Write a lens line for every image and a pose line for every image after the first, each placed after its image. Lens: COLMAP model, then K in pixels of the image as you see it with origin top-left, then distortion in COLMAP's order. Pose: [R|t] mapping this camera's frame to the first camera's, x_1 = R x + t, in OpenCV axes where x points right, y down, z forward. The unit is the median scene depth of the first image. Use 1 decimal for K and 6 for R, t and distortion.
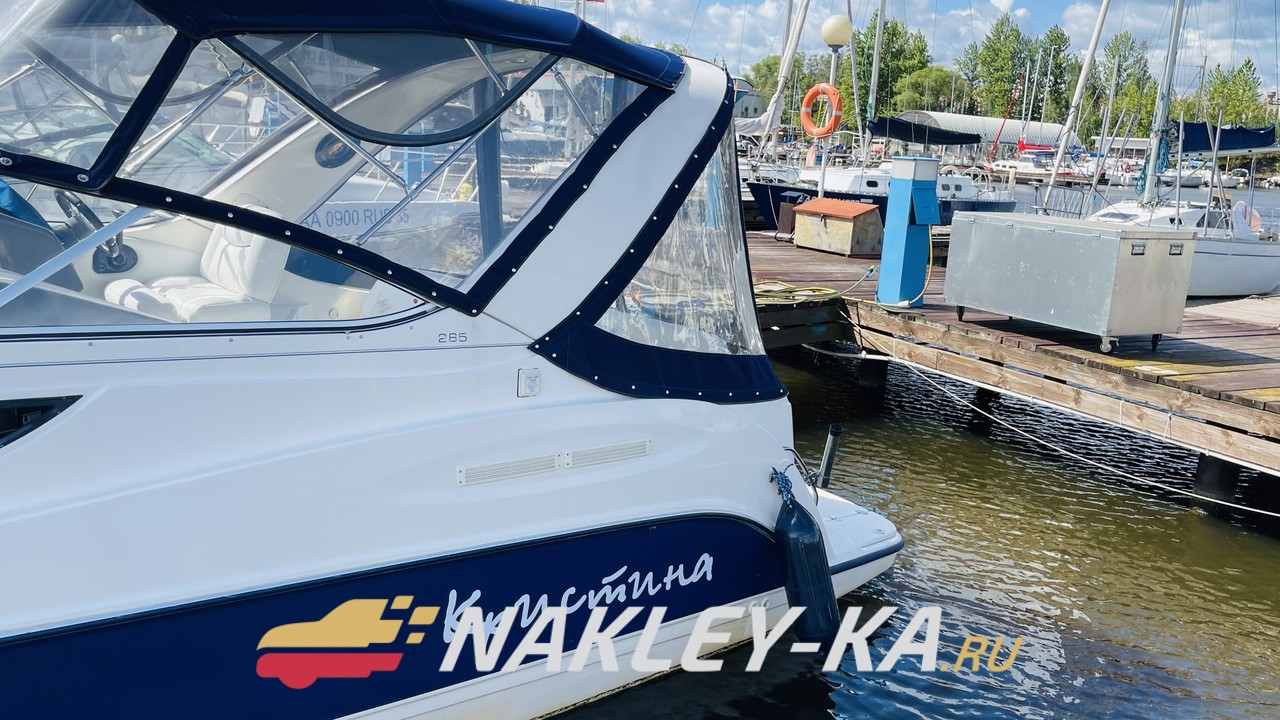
lens RADIAL K [[1174.7, 0, 644.7], [0, 1174.7, 363.3], [0, 0, 1]] dist [0.007276, 0.000000]
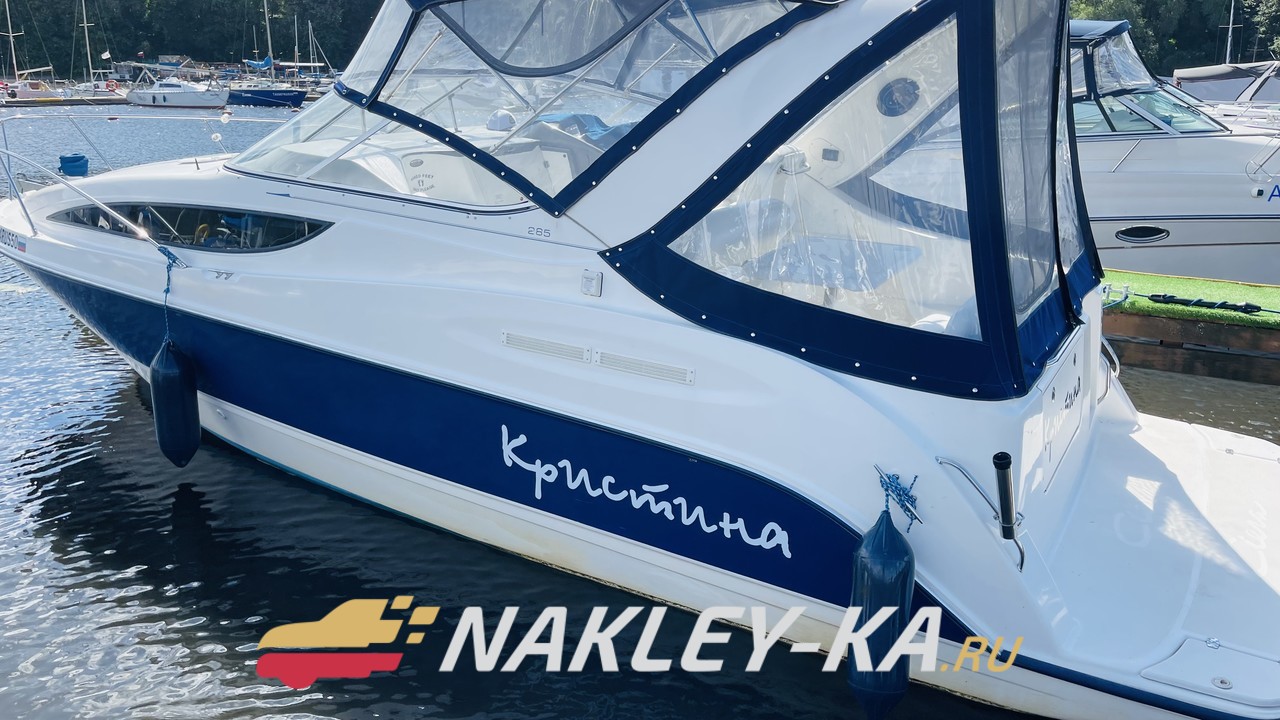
lens RADIAL K [[997.0, 0, 643.6], [0, 997.0, 357.5], [0, 0, 1]] dist [-0.006343, -0.001315]
pose [[0.259987, 0.211974, -0.942058, 0.829472], [-0.181077, 0.969002, 0.168064, -0.084097], [0.948482, 0.126891, 0.290312, 0.759296]]
